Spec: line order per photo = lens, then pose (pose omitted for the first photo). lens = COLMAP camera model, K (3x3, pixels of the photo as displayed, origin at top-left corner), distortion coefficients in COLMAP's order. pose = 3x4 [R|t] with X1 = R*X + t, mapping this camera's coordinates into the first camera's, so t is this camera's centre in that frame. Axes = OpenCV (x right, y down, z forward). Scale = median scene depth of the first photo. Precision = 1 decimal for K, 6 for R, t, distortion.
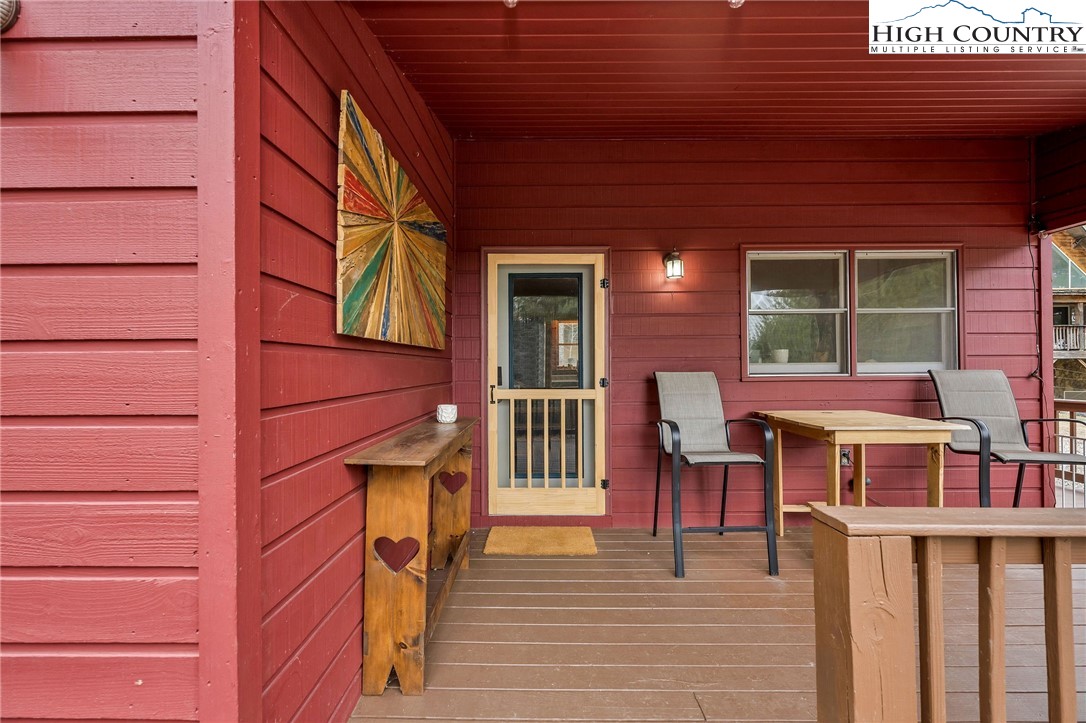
lens RADIAL K [[436.9, 0, 540.7], [0, 436.9, 363.3], [0, 0, 1]] dist [-0.001957, -0.000019]
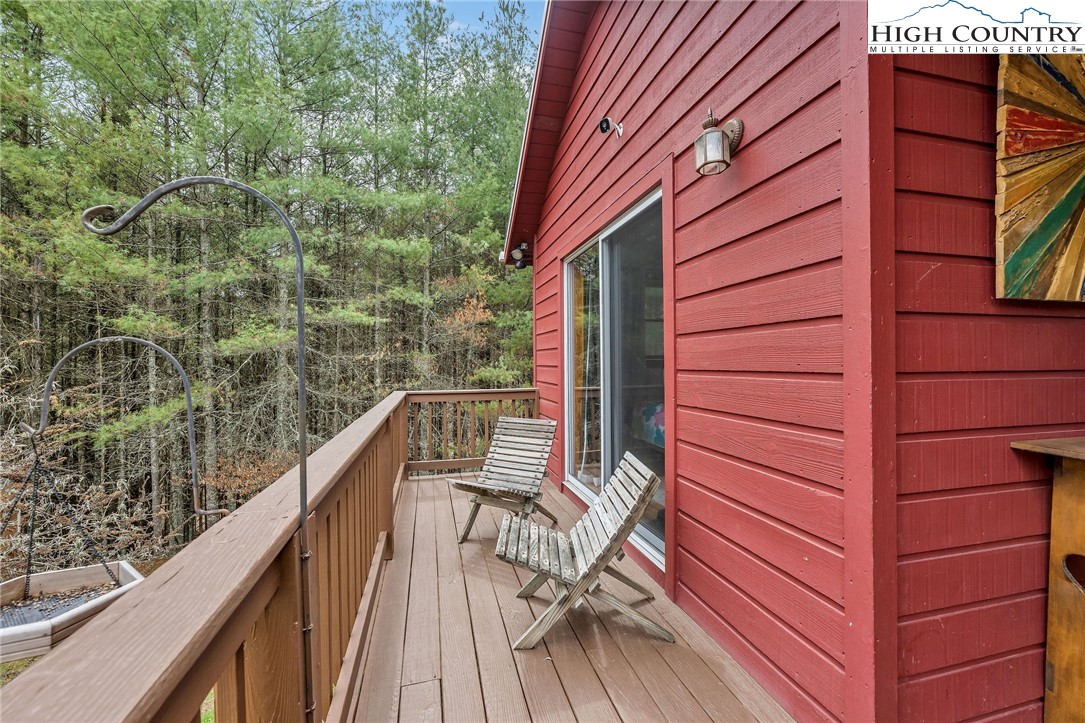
lens RADIAL K [[436.5, 0, 540.2], [0, 436.5, 363.3], [0, 0, 1]] dist [-0.001957, -0.000019]
pose [[0.250772, 0.005789, -0.968029, 0.093319], [0.011759, 0.999890, 0.009026, 0.025621], [0.967975, -0.013646, 0.250676, -0.075559]]
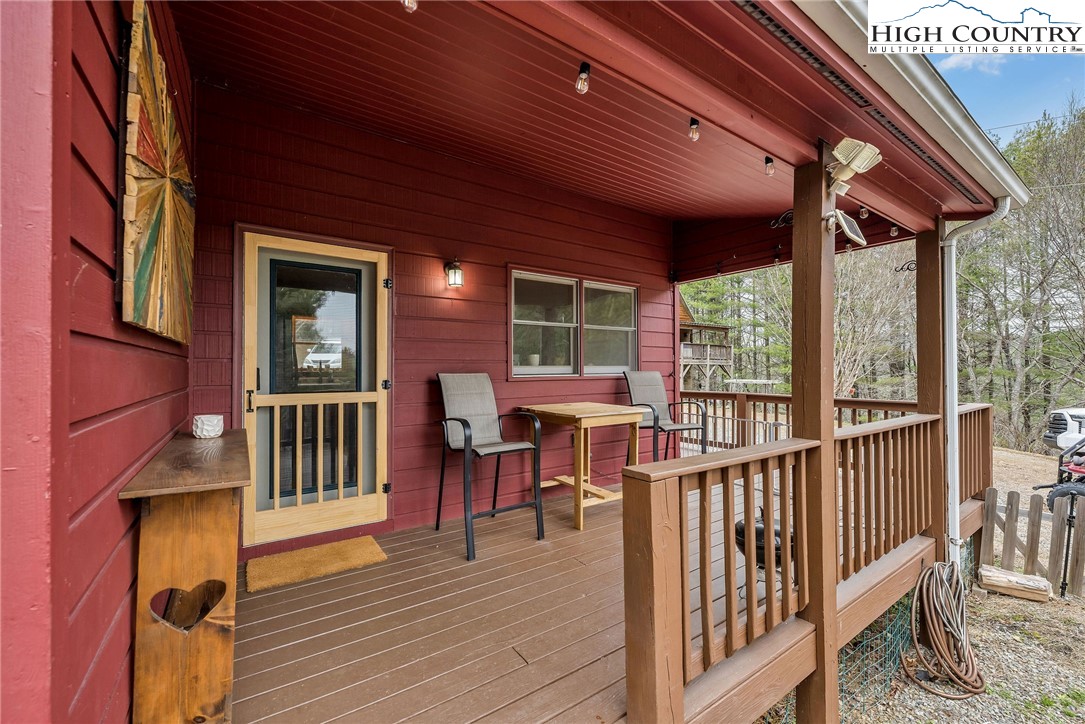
lens RADIAL K [[436.5, 0, 540.2], [0, 436.5, 363.8], [0, 0, 1]] dist [-0.001957, -0.000019]
pose [[0.820254, 0.008930, 0.571929, -0.173345], [-0.006573, 0.999959, -0.006186, 0.001738], [-0.571961, 0.001315, 0.820280, -0.000950]]
